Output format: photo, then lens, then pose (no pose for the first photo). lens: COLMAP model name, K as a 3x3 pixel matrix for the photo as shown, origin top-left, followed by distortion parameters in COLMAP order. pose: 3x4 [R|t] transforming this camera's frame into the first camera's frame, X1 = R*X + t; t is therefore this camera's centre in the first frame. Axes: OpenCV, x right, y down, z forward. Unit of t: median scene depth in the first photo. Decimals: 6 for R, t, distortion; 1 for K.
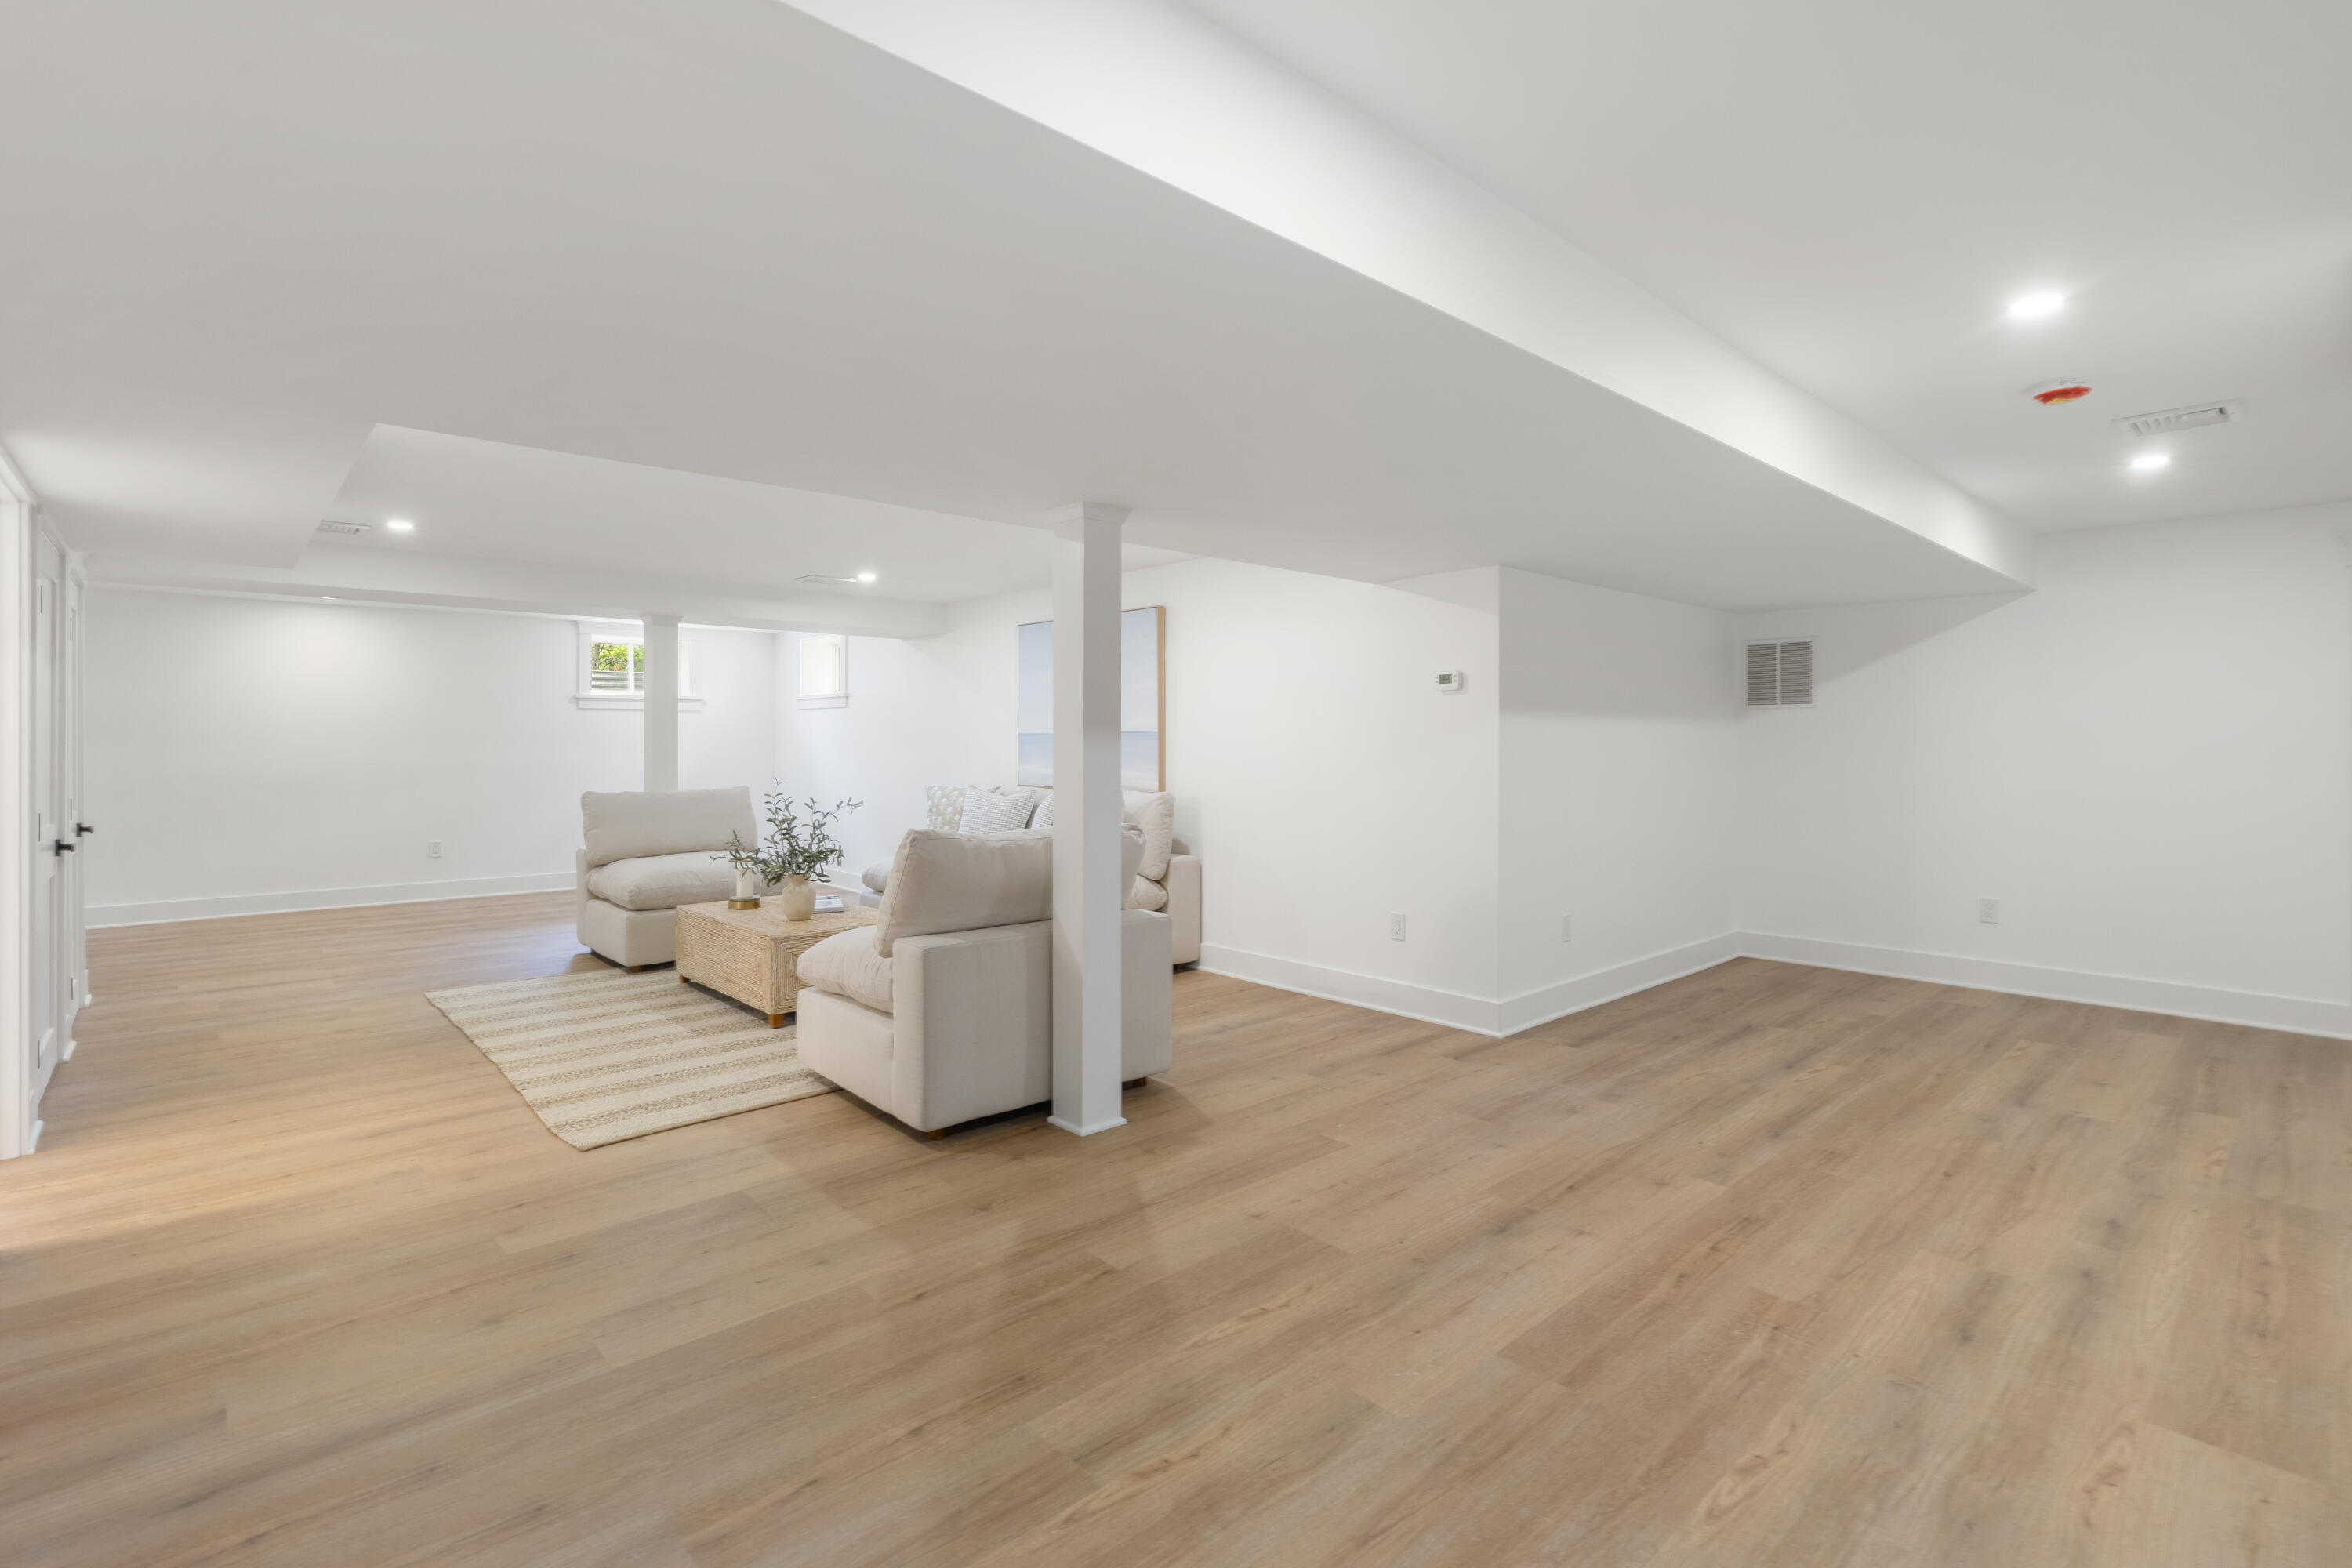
lens RADIAL K [[1080.5, 0, 1184.4], [0, 1080.5, 765.9], [0, 0, 1]] dist [0.001219, 0.000323]
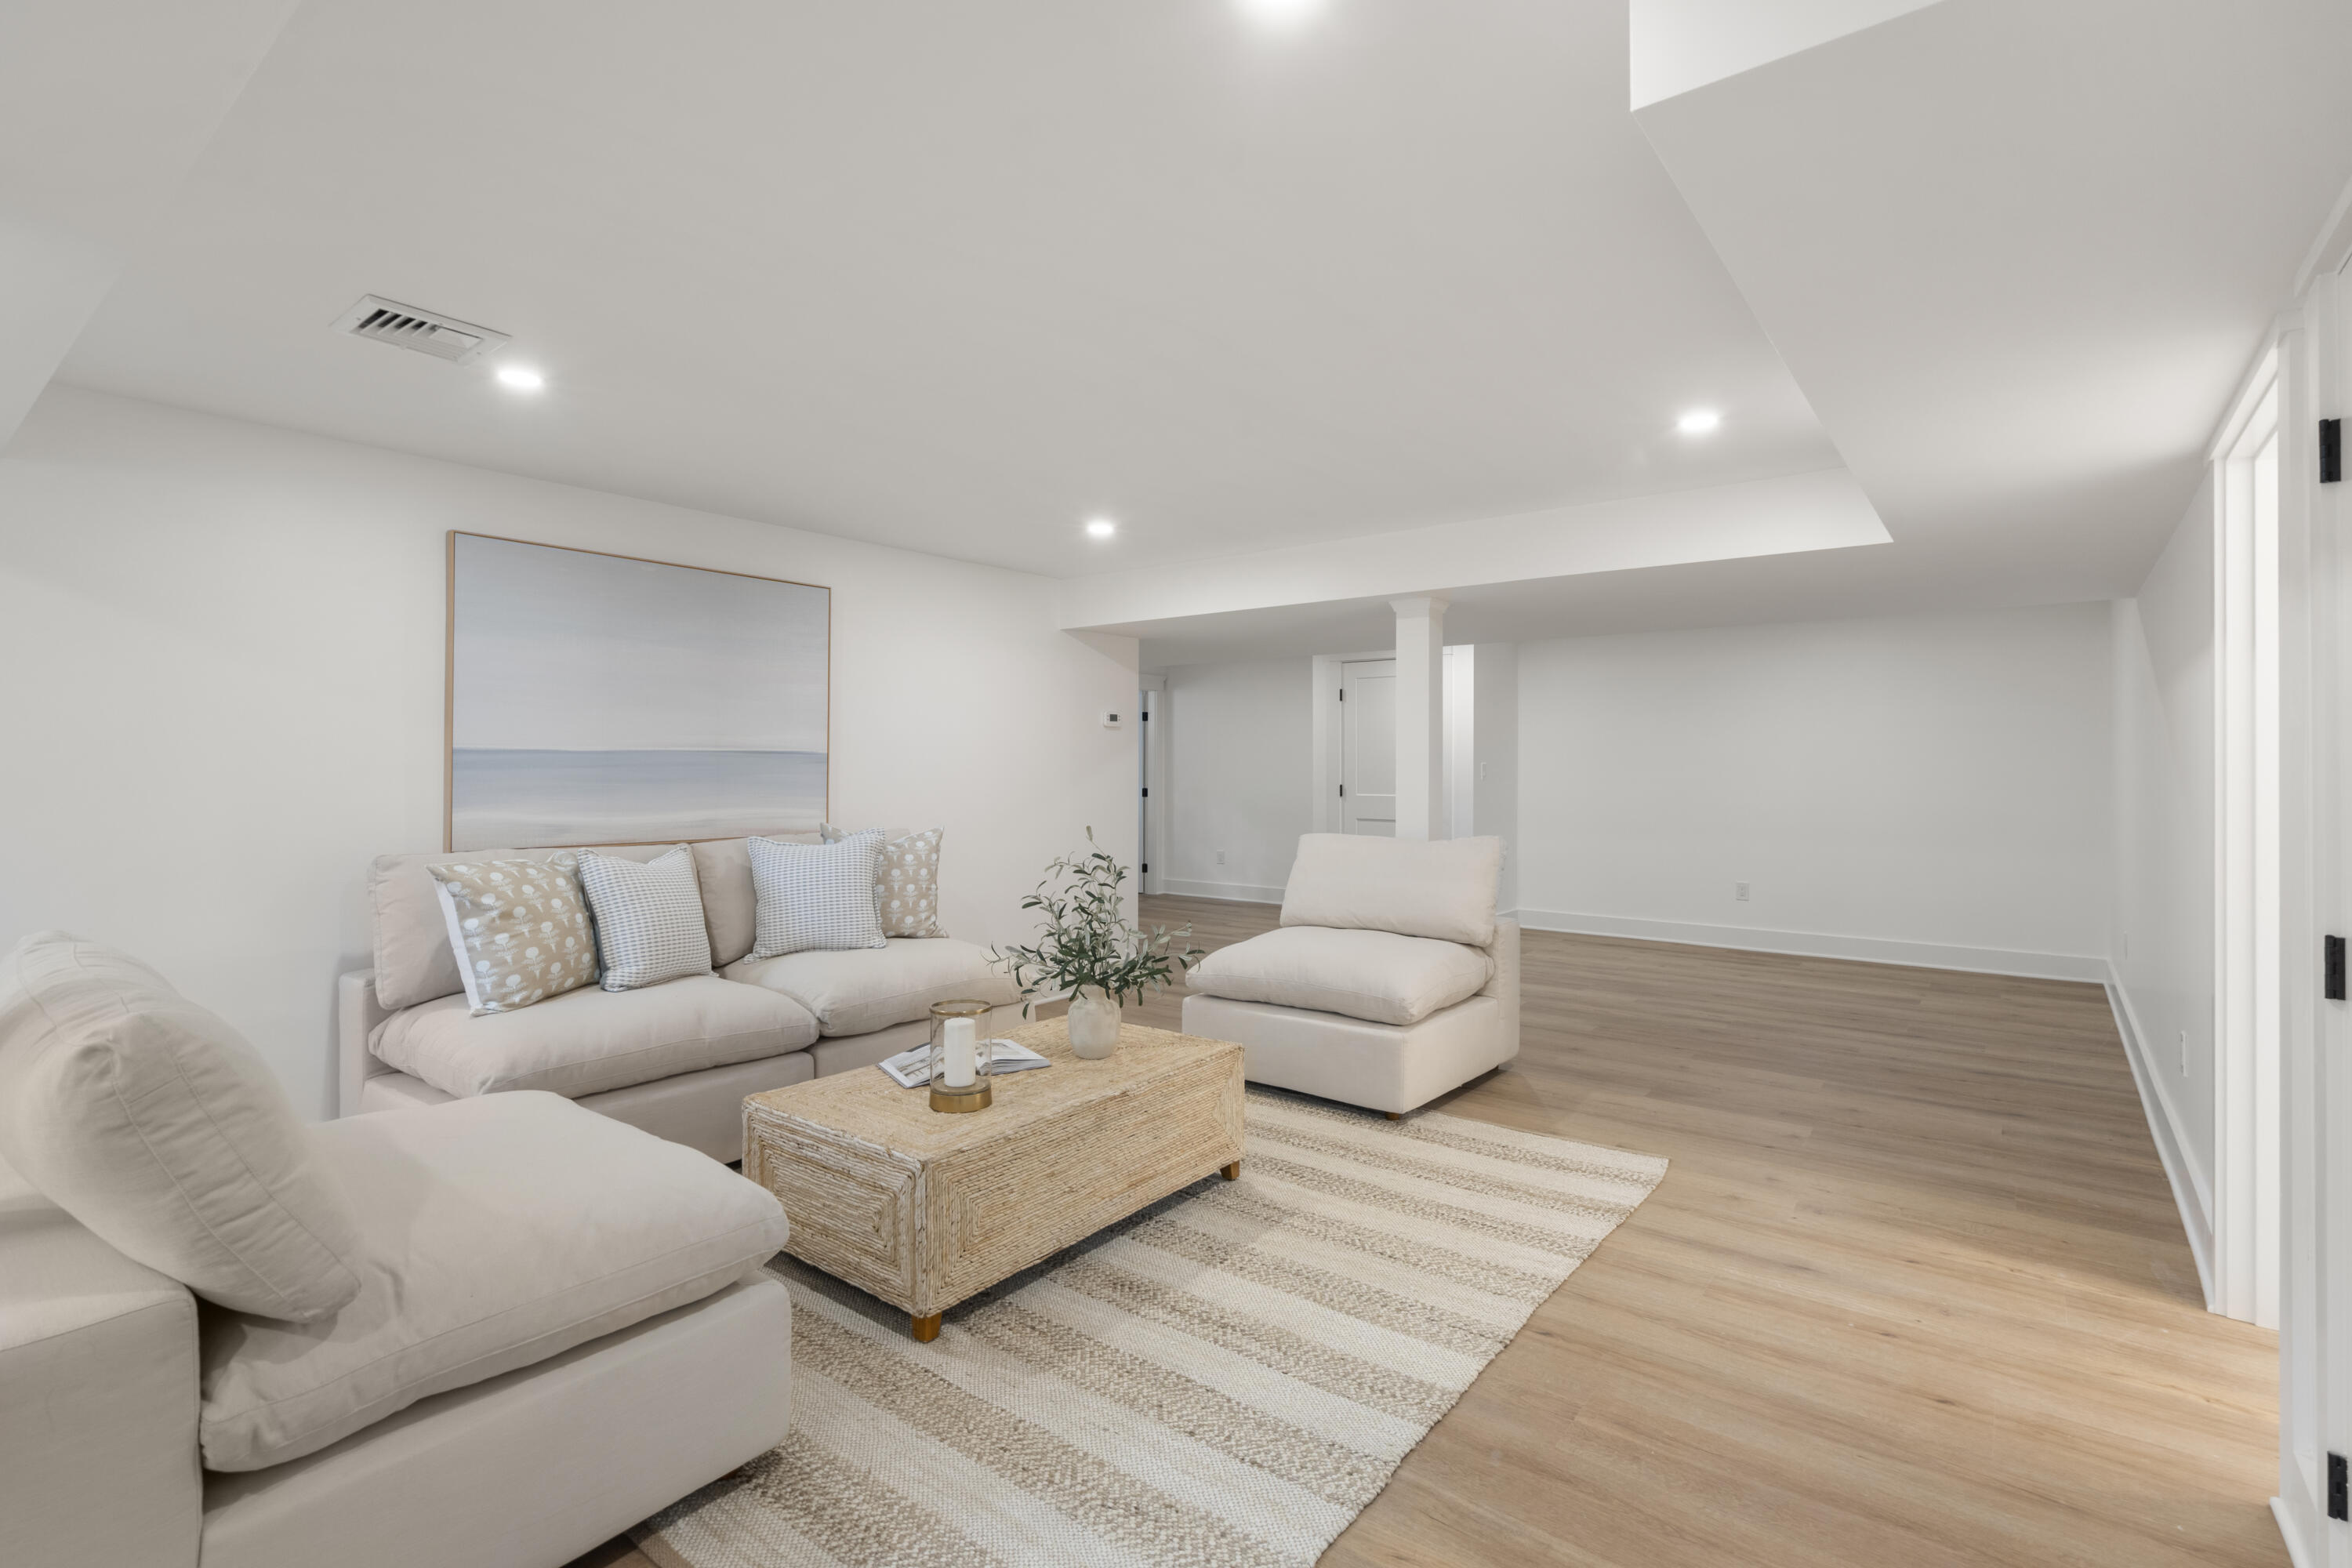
lens RADIAL K [[1080.5, 0, 1184.4], [0, 1080.5, 765.9], [0, 0, 1]] dist [0.001219, 0.000323]
pose [[-0.162526, 0.003131, 0.986699, -1.560536], [0.019425, 0.999811, 0.000027, -0.034893], [-0.986513, 0.019171, -0.162556, 1.675653]]
